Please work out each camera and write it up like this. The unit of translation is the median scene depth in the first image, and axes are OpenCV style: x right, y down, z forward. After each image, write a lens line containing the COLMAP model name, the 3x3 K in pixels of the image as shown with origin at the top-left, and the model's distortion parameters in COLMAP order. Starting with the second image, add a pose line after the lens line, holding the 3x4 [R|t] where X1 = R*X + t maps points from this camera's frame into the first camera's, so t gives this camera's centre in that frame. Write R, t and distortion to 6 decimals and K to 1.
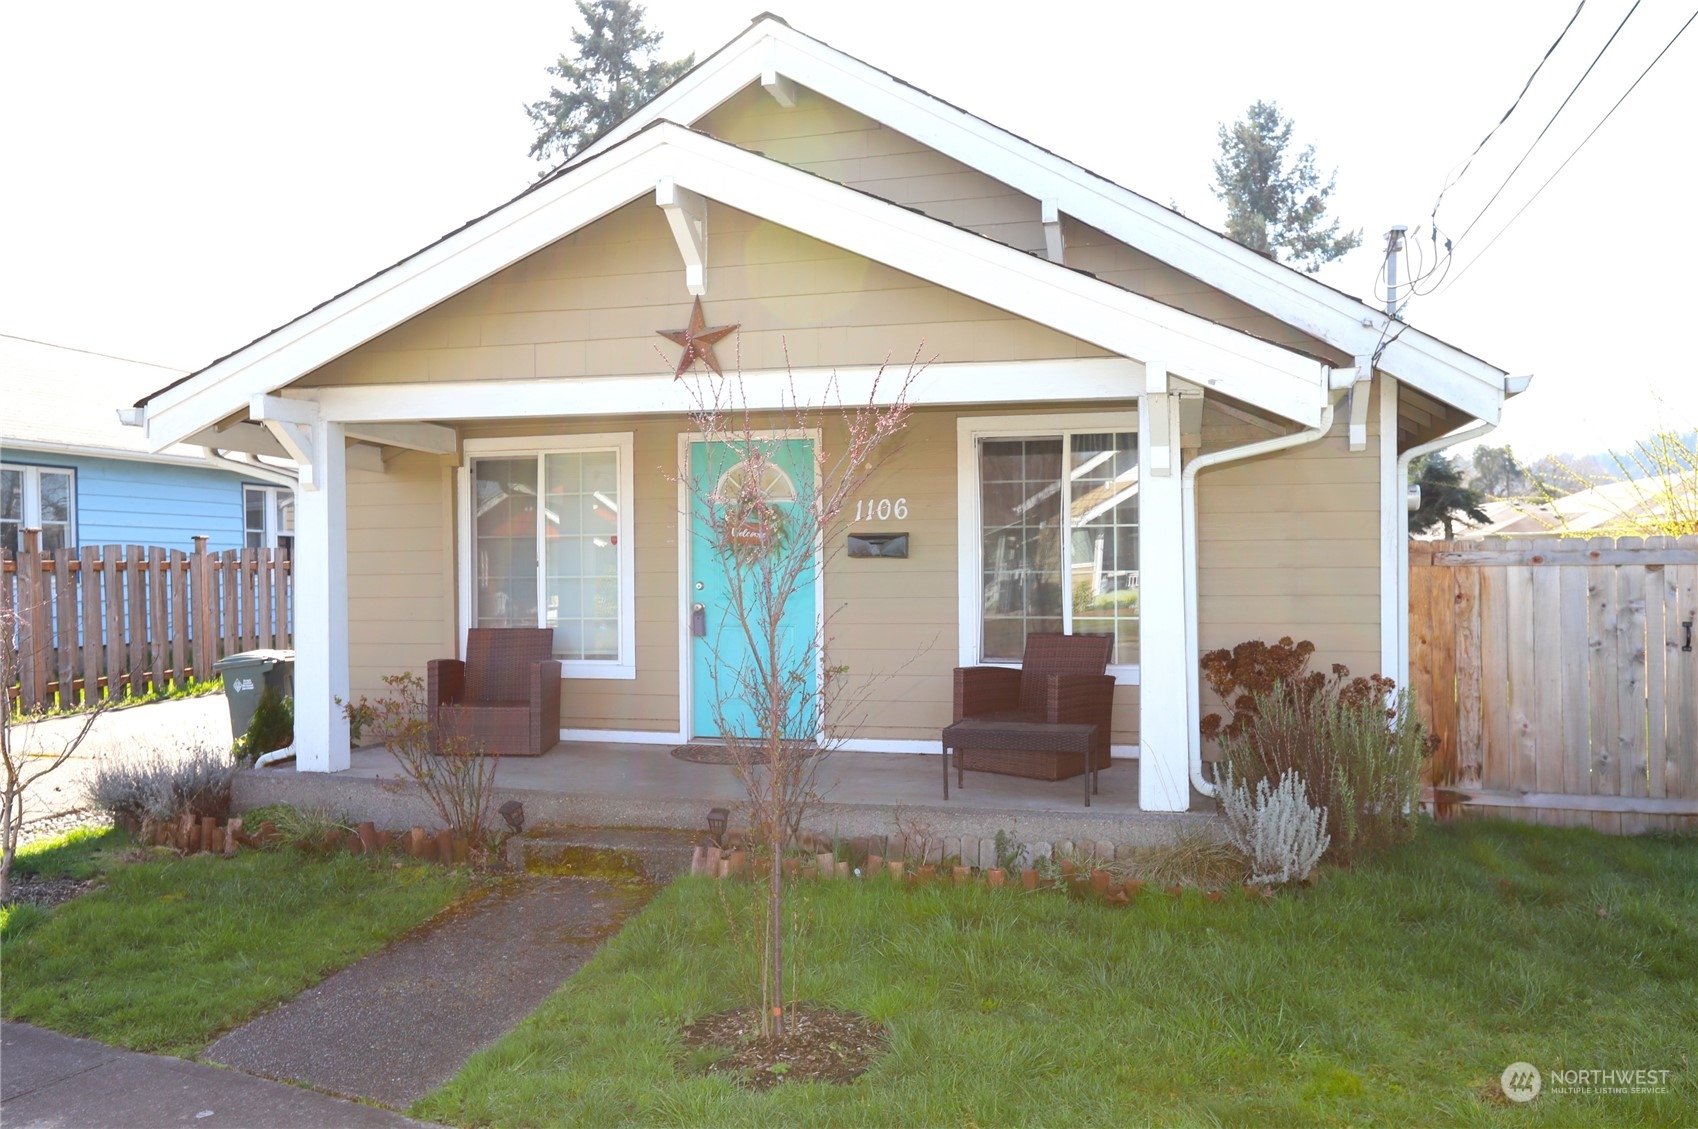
lens RADIAL K [[1284.8, 0, 850.8], [0, 1284.8, 570.3], [0, 0, 1]] dist [-0.000659, -0.002420]
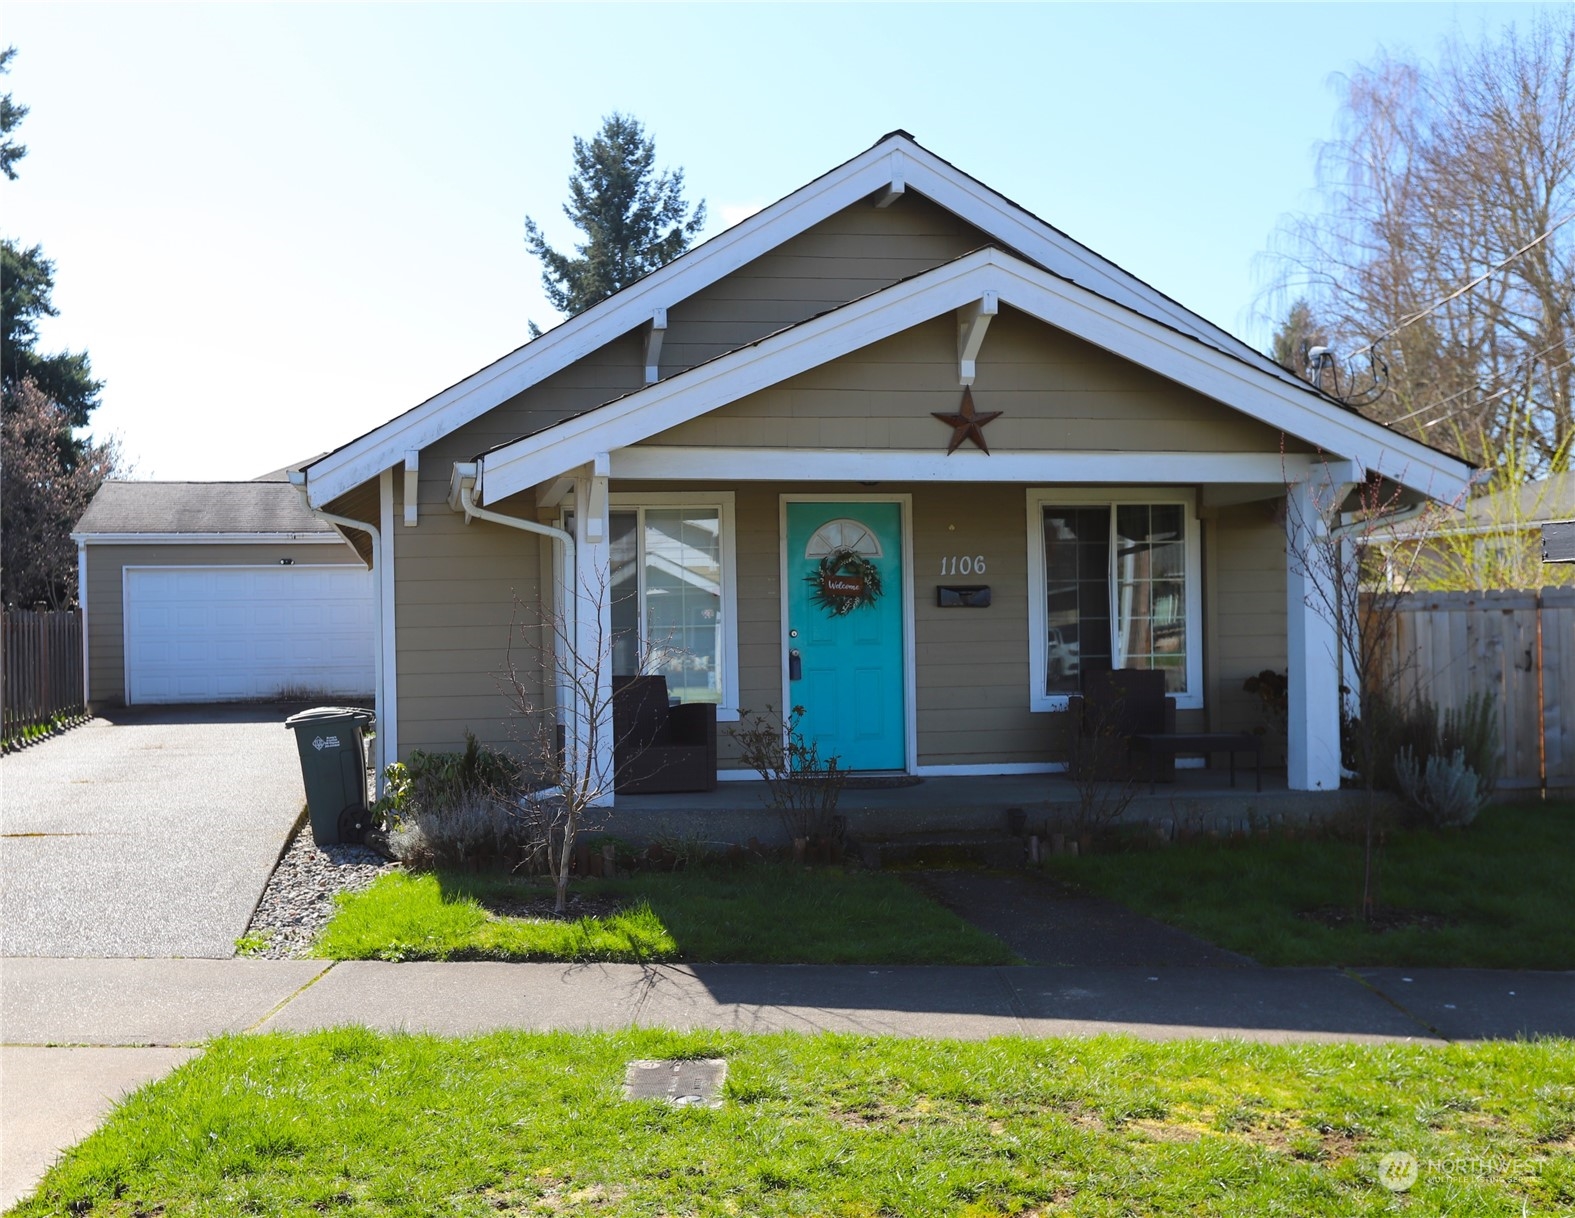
lens RADIAL K [[1556.3, 0, 645.8], [0, 1556.3, 628.5], [0, 0, 1]] dist [0.017793, 0.000000]
pose [[0.926852, -0.006276, 0.375375, -0.837370], [0.009908, 0.999921, -0.007747, 0.019046], [-0.375297, 0.010900, 0.926841, -0.208280]]
